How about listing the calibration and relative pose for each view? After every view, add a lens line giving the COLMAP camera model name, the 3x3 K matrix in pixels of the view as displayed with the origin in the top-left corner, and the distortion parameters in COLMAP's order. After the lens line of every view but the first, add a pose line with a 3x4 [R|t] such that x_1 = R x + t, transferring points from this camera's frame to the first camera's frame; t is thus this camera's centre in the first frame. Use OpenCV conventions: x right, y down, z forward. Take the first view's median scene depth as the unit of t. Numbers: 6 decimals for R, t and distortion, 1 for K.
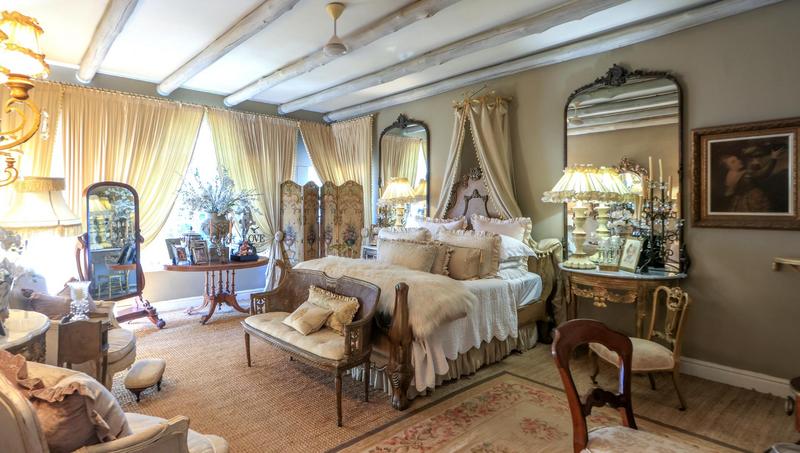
lens RADIAL K [[419.8, 0, 393.8], [0, 419.8, 208.1], [0, 0, 1]] dist [0.001599, -0.000077]
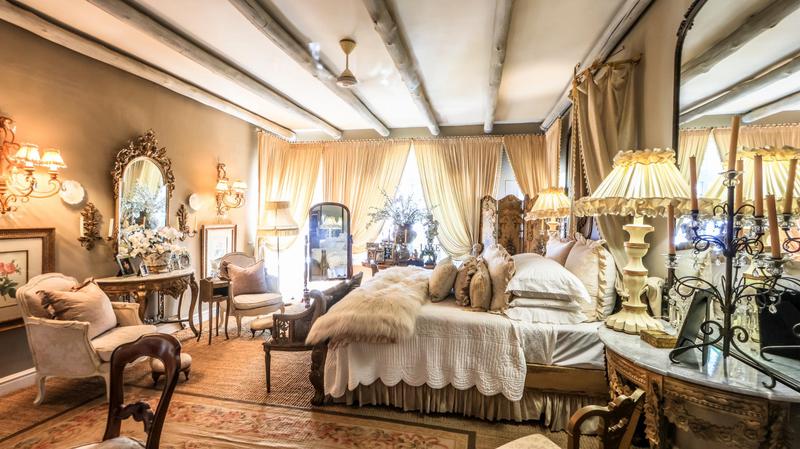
lens RADIAL K [[389.6, 0, 399.0], [0, 389.6, 226.7], [0, 0, 1]] dist [0.002075, 0.000051]
pose [[0.580046, 0.027003, -0.814136, 0.725473], [-0.014887, 0.999635, 0.022549, -0.010075], [0.814448, -0.000959, 0.580236, 0.439117]]
